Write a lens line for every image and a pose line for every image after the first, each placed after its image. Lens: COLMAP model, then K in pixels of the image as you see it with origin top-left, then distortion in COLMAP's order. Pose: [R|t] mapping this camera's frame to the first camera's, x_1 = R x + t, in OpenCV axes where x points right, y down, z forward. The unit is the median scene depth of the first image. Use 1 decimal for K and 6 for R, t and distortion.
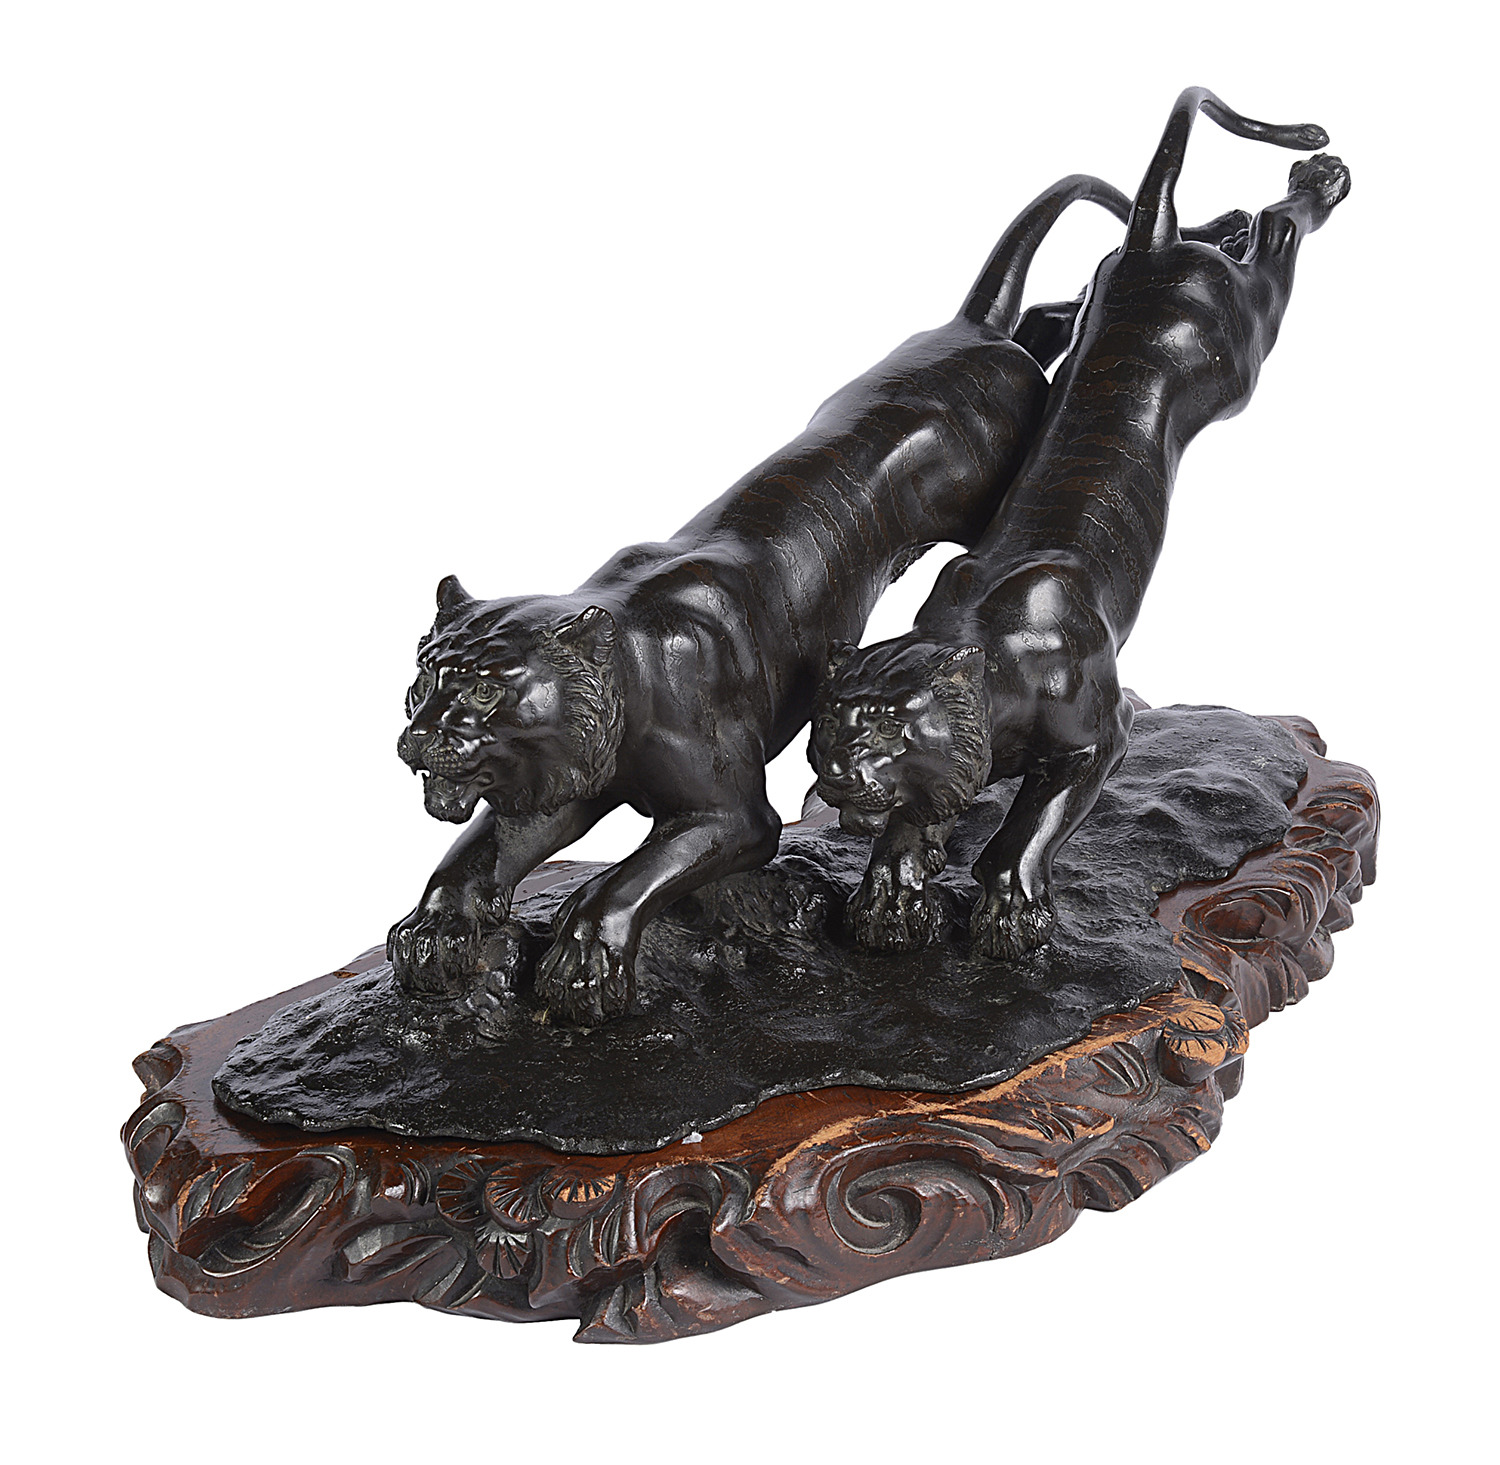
lens RADIAL K [[3677.1, 0, 753.7], [0, 3677.1, 731.7], [0, 0, 1]] dist [0.117477, 0.000000]
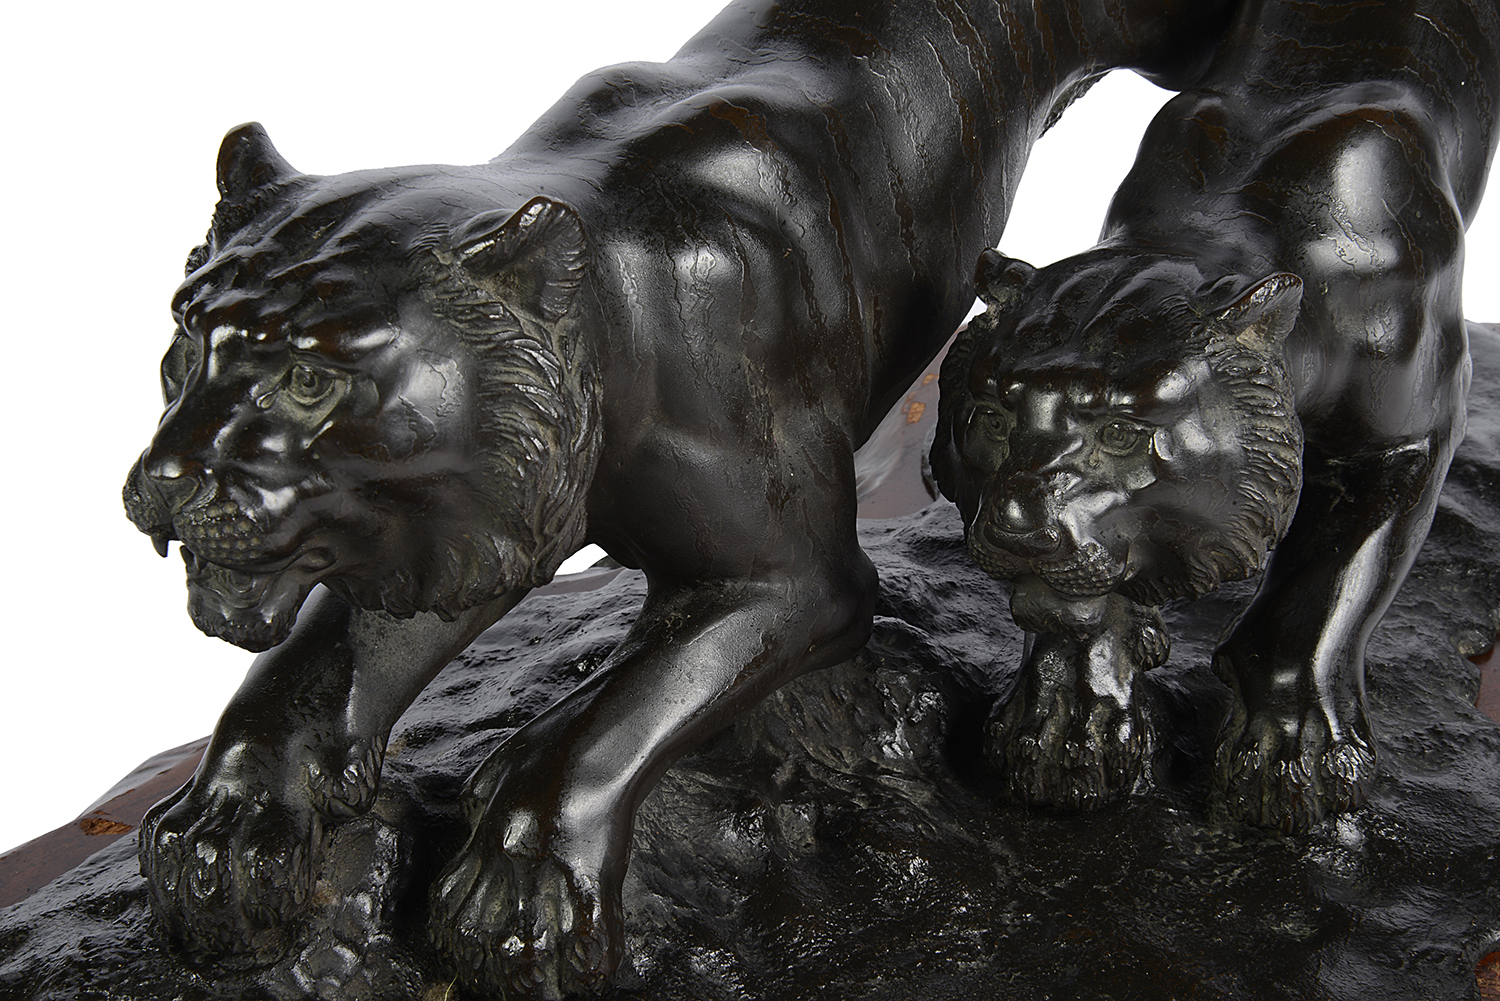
lens RADIAL K [[2389.3, 0, 738.1], [0, 2389.3, 501.9], [0, 0, 1]] dist [0.085759, 0.000000]
pose [[0.998775, -0.000377, 0.049477, -0.032267], [-0.005779, 0.992237, 0.124230, -0.032530], [-0.049140, -0.124364, 0.991019, 0.665275]]
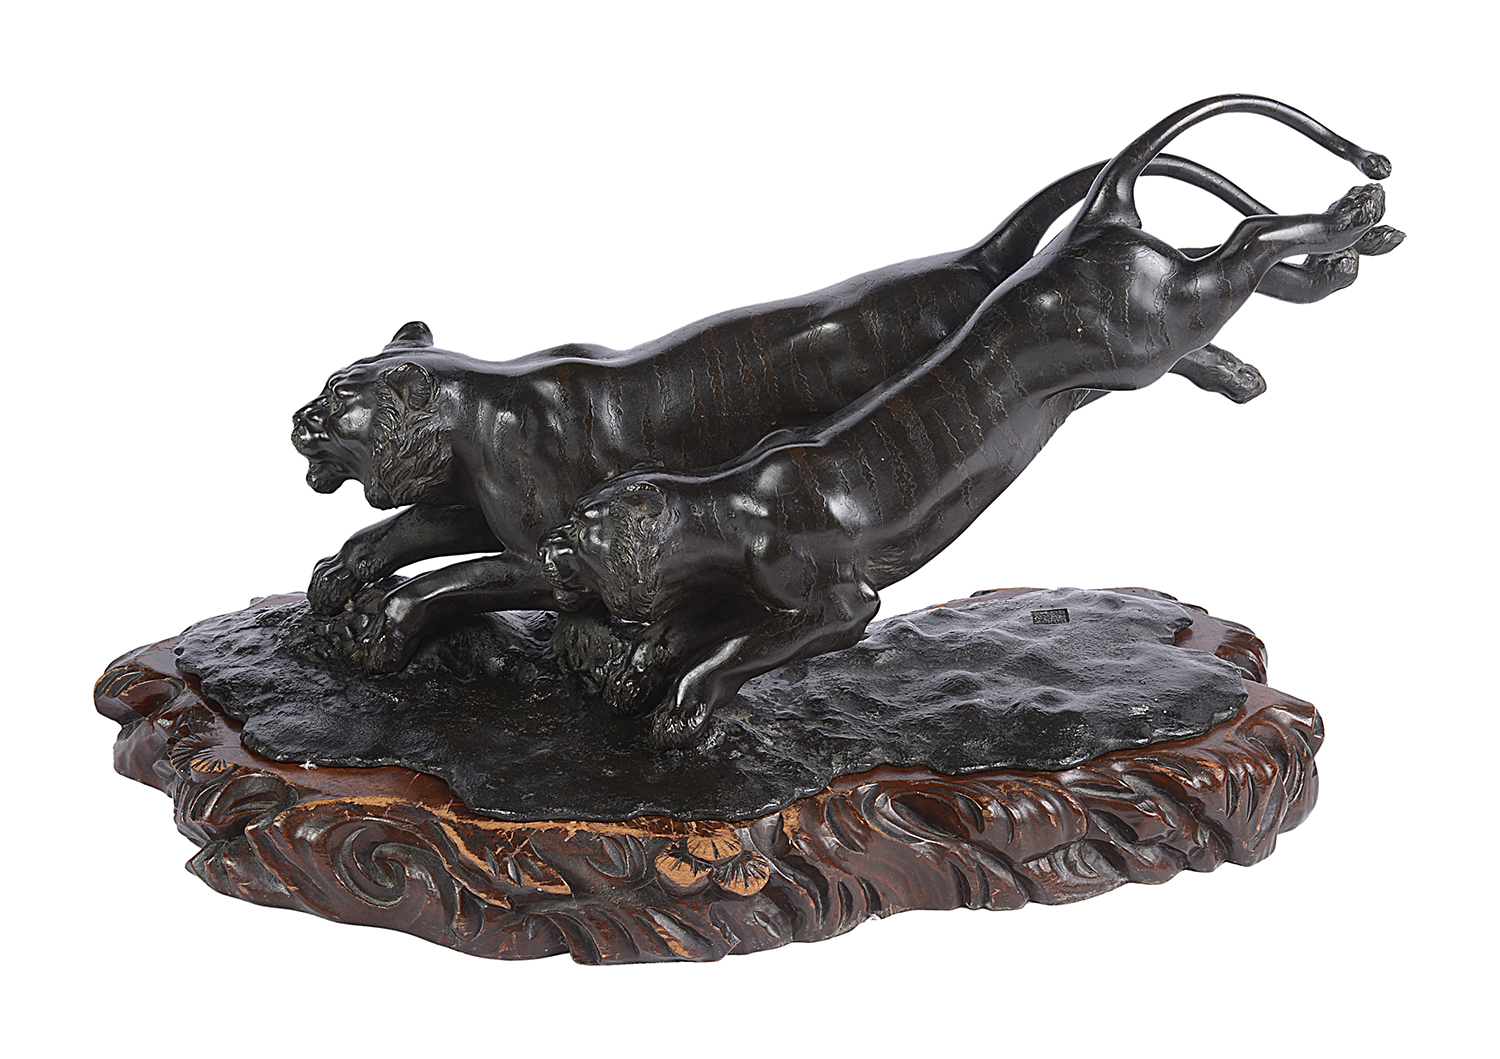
lens RADIAL K [[2783.7, 0, 748.8], [0, 2783.7, 529.8], [0, 0, 1]] dist [0.170794, 0.000000]
pose [[0.648847, 0.296752, -0.700668, 0.721358], [-0.279173, 0.949444, 0.143590, -0.148697], [0.707856, 0.102440, 0.698889, 0.383637]]
